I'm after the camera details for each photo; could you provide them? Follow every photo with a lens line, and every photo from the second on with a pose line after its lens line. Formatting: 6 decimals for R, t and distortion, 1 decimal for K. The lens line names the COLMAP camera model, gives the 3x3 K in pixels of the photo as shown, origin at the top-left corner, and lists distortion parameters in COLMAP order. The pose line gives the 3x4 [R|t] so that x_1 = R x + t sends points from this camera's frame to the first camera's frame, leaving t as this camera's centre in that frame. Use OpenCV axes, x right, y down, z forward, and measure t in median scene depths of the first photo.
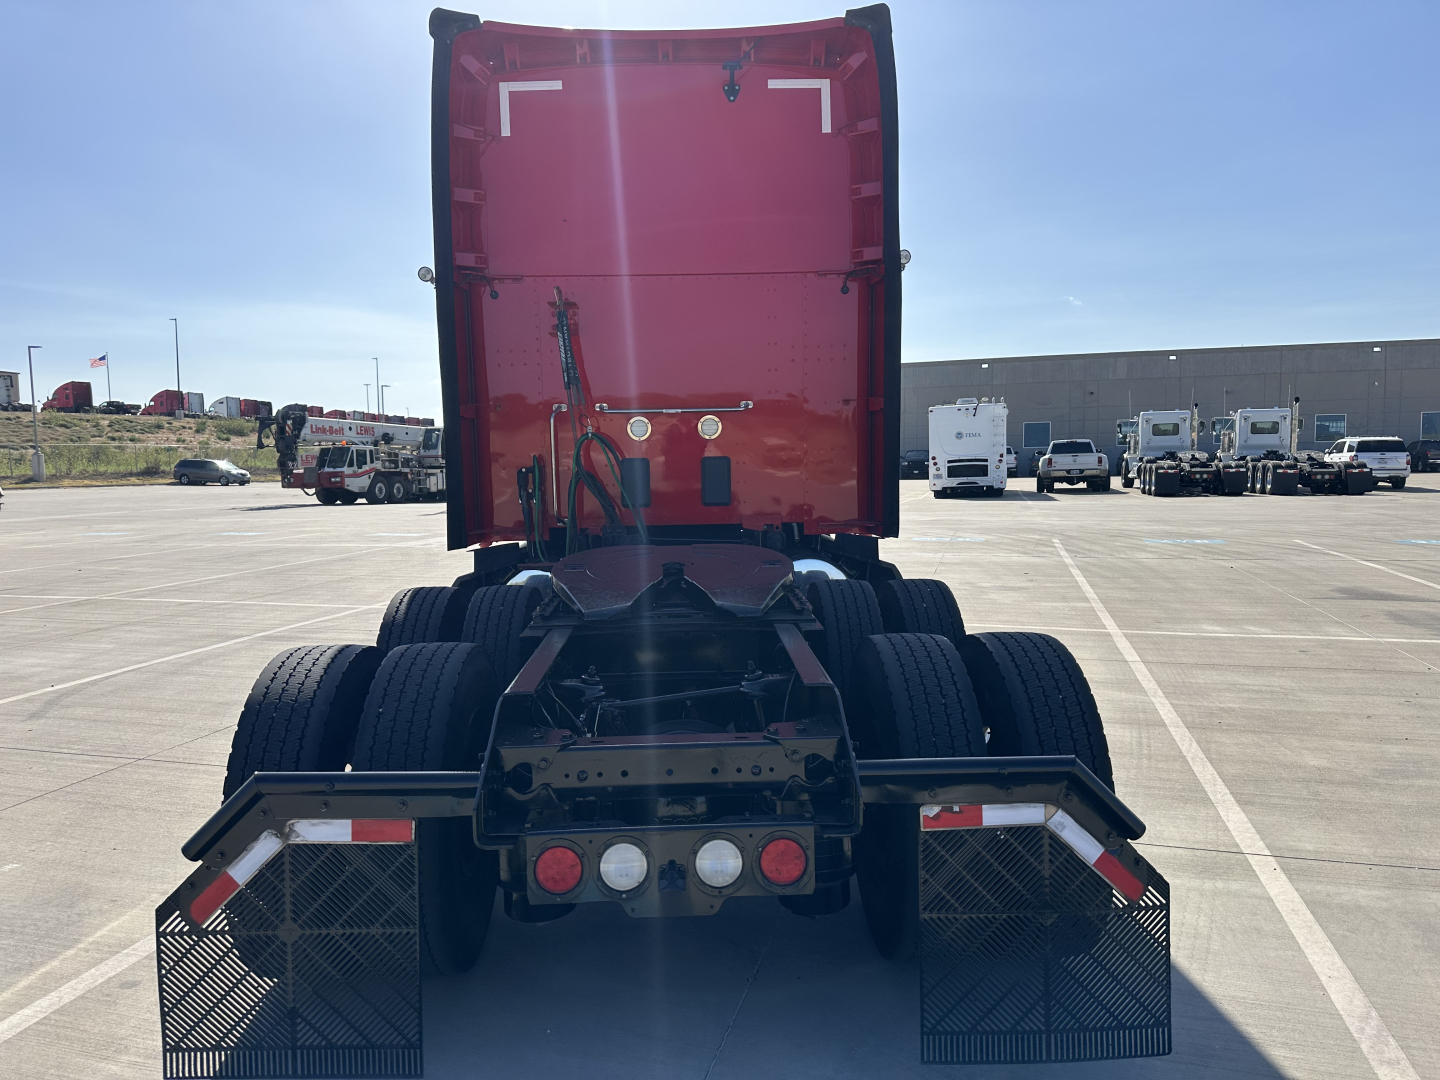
lens RADIAL K [[1014.5, 0, 720.0], [0, 1014.5, 540.0], [0, 0, 1]] dist [0.135452, -0.239330]
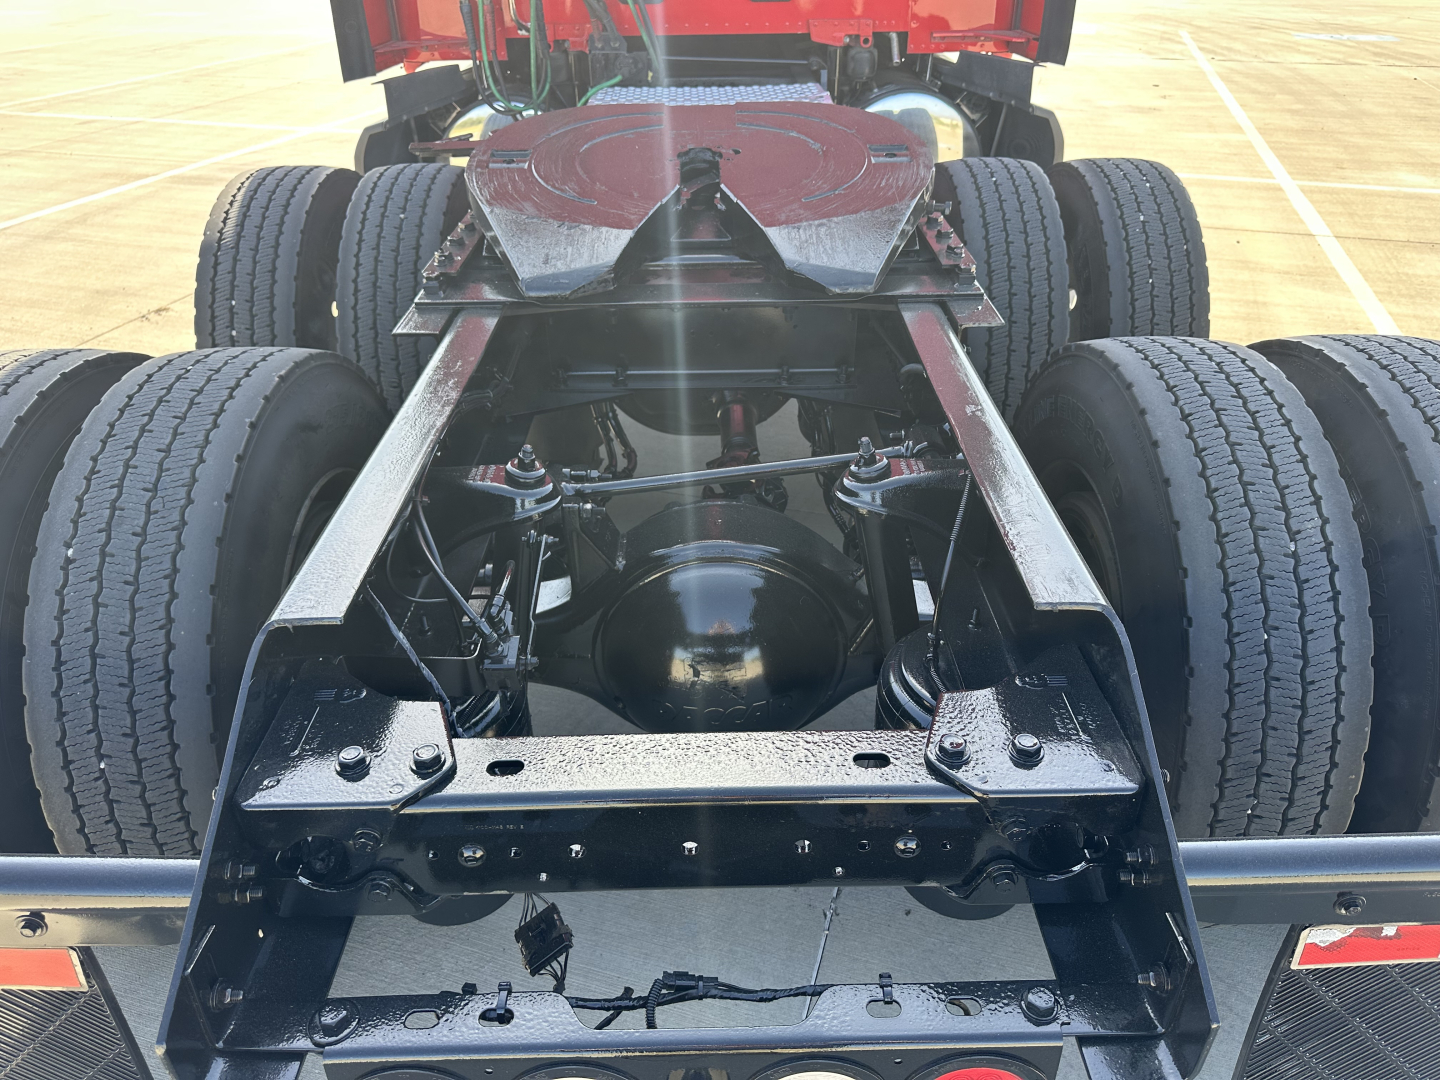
lens RADIAL K [[1046.9, 0, 720.0], [0, 1046.9, 540.0], [0, 0, 1]] dist [-0.006540, -0.000682]
pose [[0.999496, 0.020824, -0.023951, -0.008391], [-0.007891, 0.894001, 0.447996, -0.017243], [0.030742, -0.447581, 0.893715, 0.192451]]
